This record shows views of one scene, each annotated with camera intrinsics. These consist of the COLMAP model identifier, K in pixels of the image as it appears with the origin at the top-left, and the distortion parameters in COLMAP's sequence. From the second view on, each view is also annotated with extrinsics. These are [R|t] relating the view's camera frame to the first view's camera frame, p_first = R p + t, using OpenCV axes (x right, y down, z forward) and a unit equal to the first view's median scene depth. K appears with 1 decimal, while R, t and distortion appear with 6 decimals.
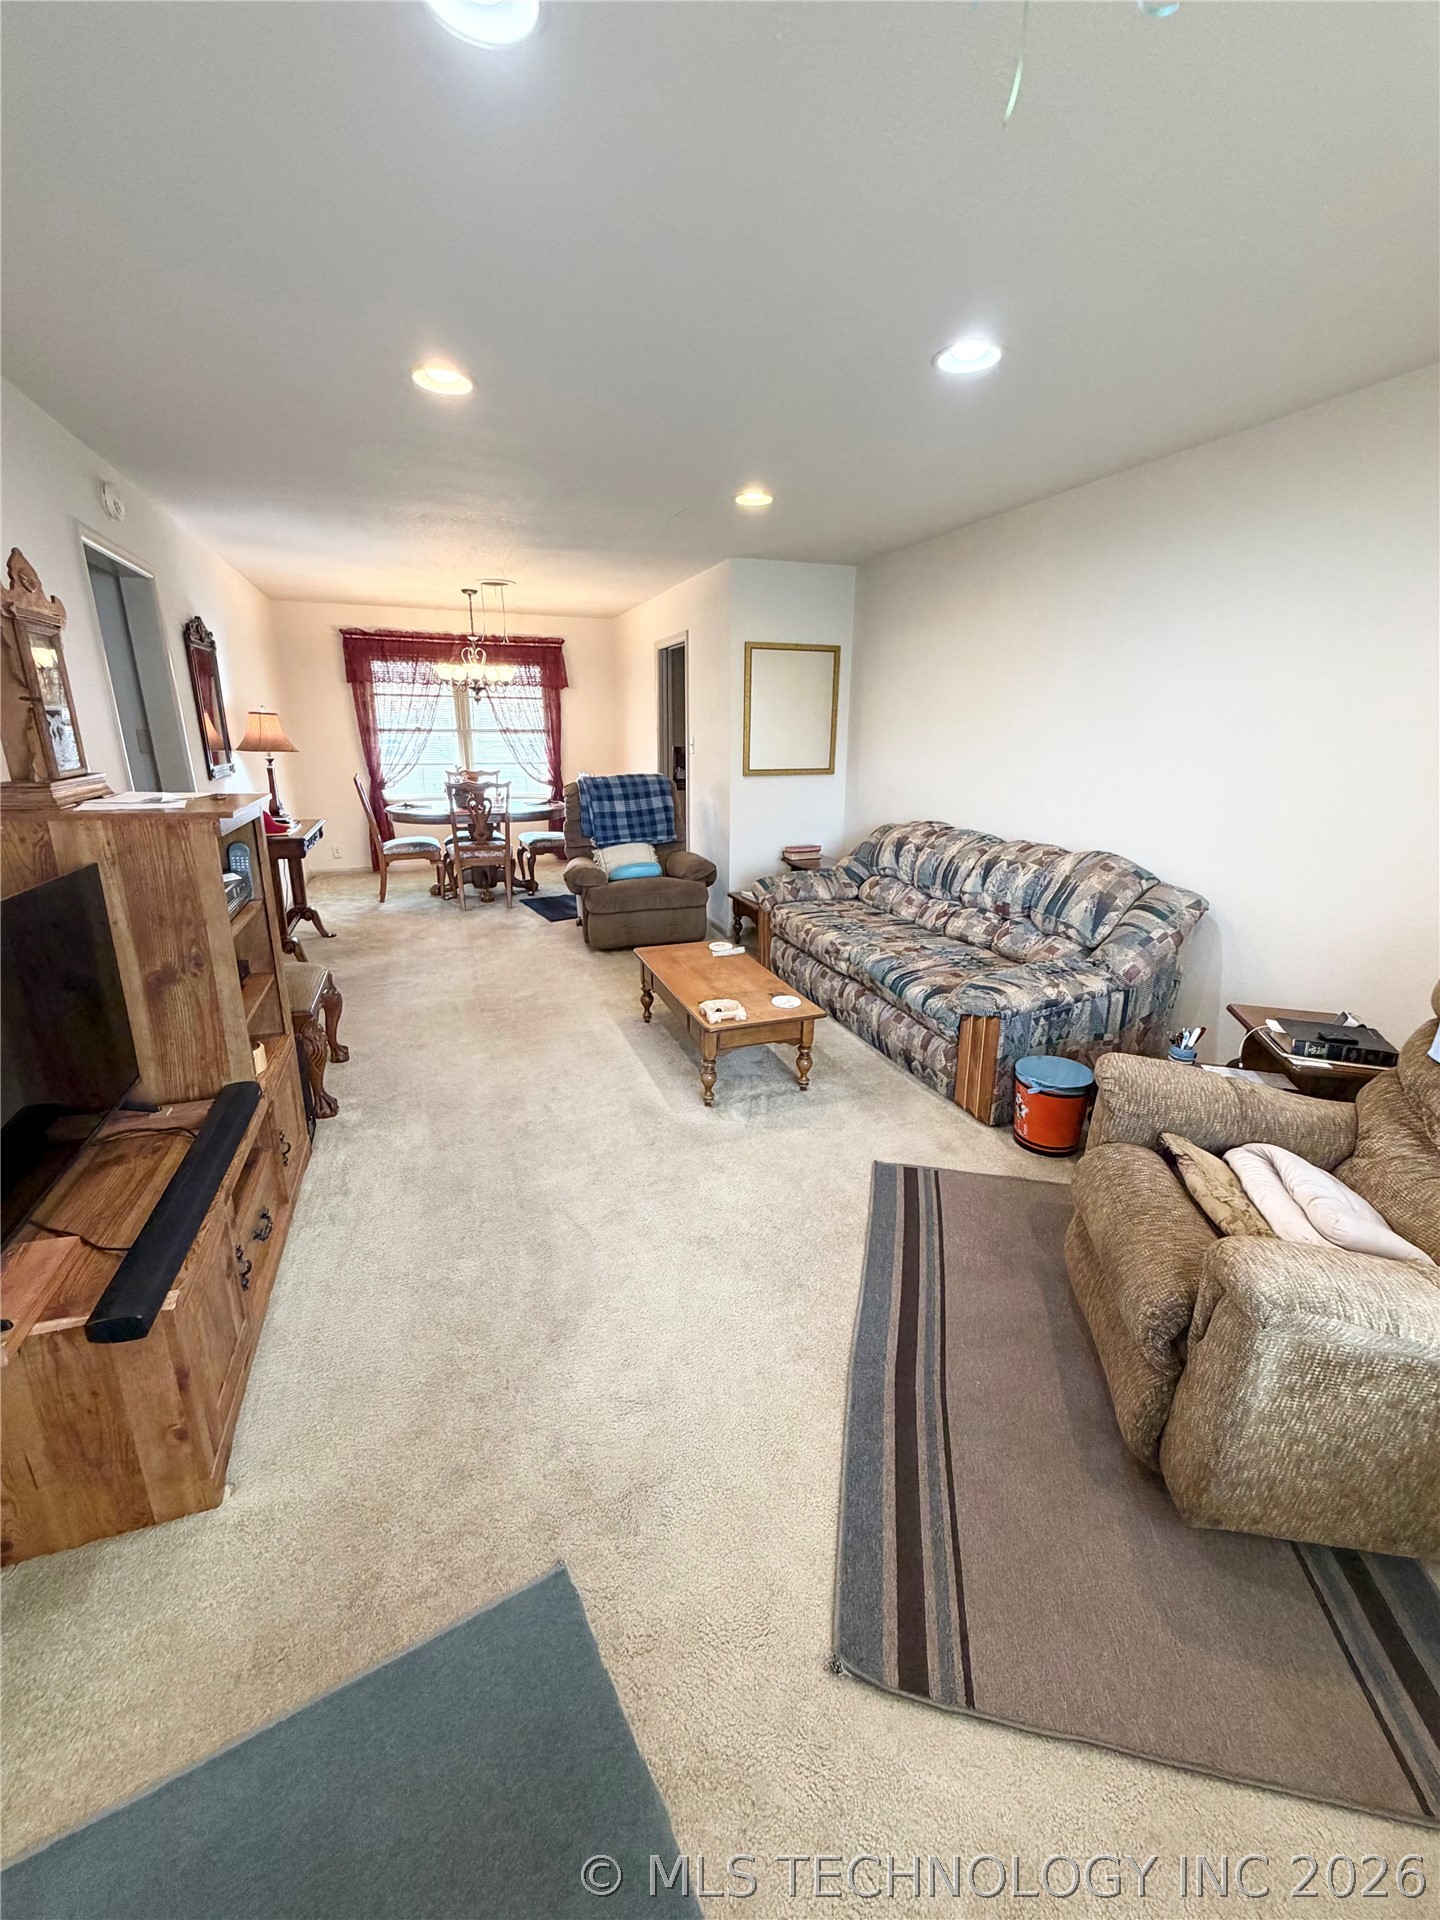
lens RADIAL K [[760.3, 0, 714.1], [0, 760.3, 956.2], [0, 0, 1]] dist [-0.002991, 0.000380]
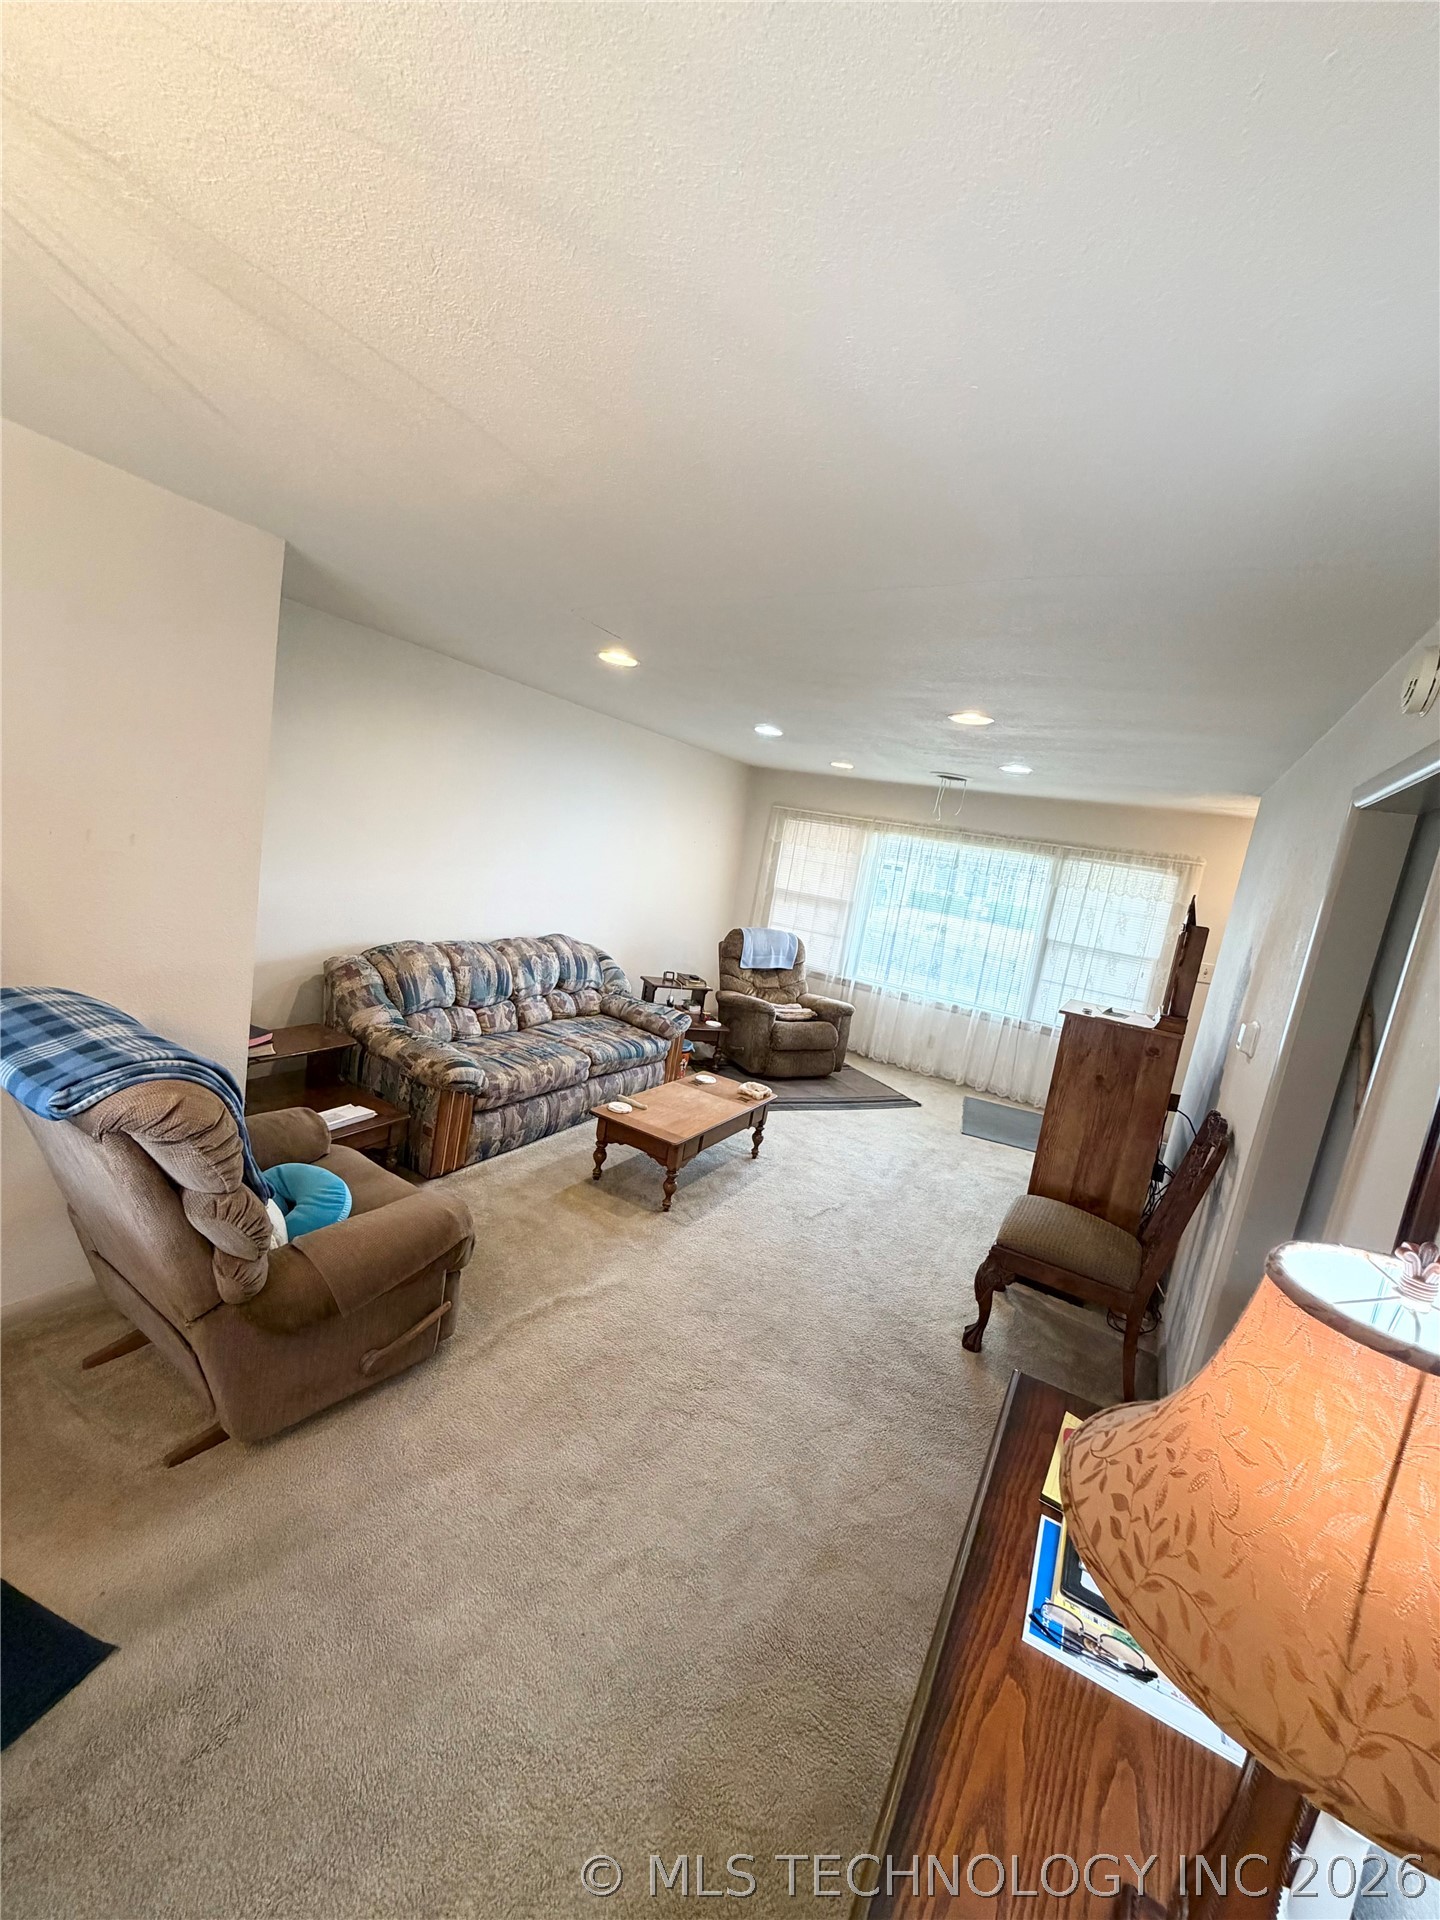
lens RADIAL K [[760.3, 0, 714.1], [0, 760.3, 956.2], [0, 0, 1]] dist [-0.002991, 0.000380]
pose [[-0.628177, -0.226842, 0.744269, -0.833017], [0.060768, 0.939332, 0.337584, -0.575499], [-0.775694, 0.257290, -0.576282, 1.580295]]
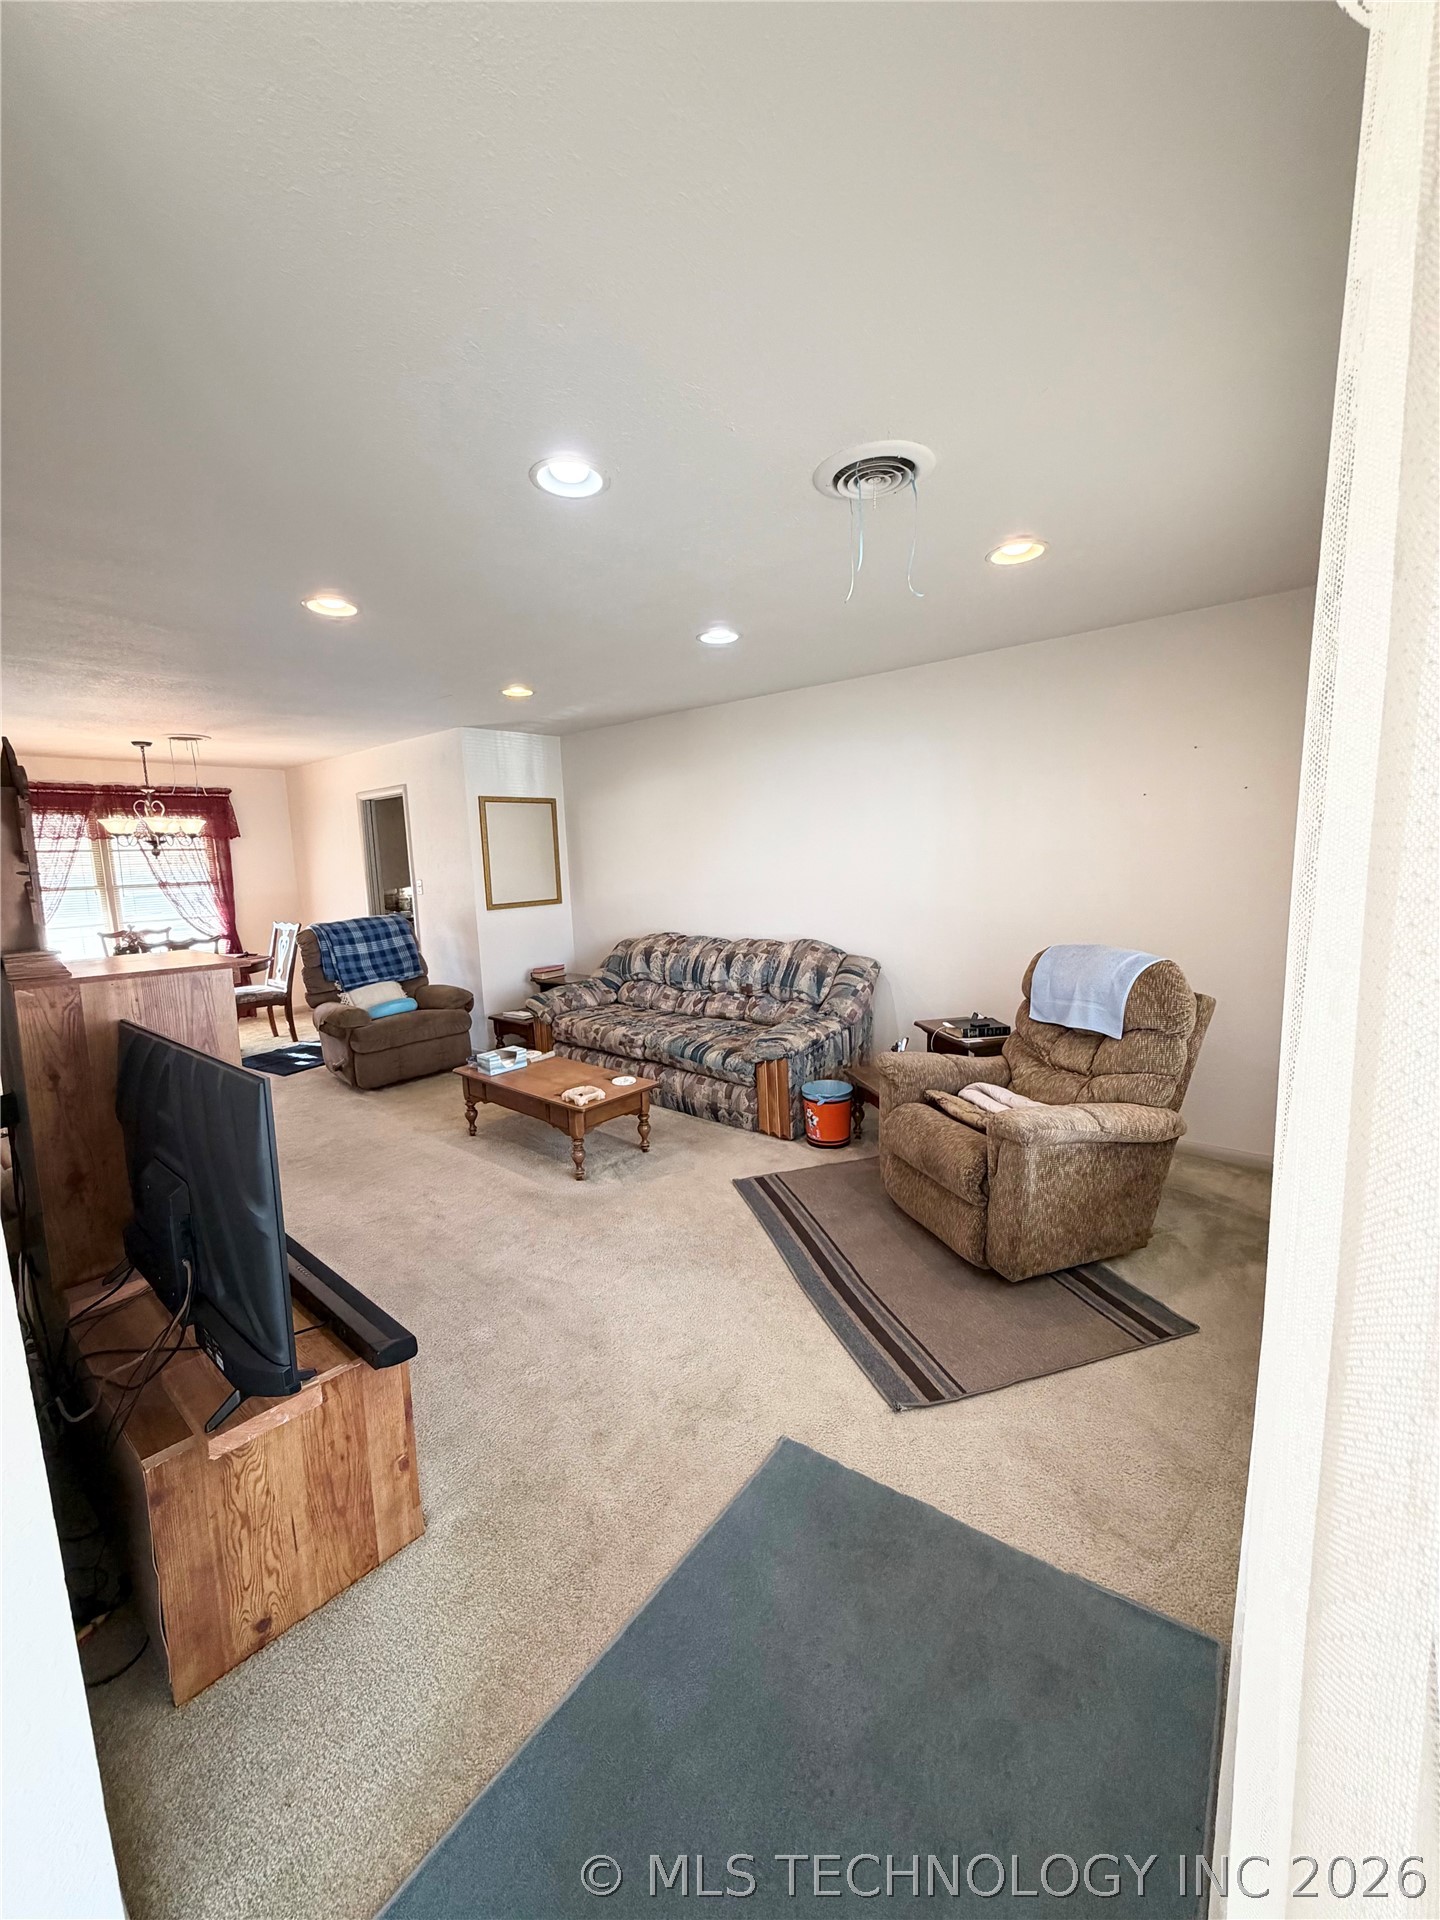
lens RADIAL K [[760.3, 0, 714.1], [0, 760.3, 956.2], [0, 0, 1]] dist [-0.002991, 0.000380]
pose [[0.877465, -0.102589, 0.468541, -0.299959], [0.179344, 0.976176, -0.122132, 0.035323], [-0.444849, 0.191197, 0.874959, -0.160943]]
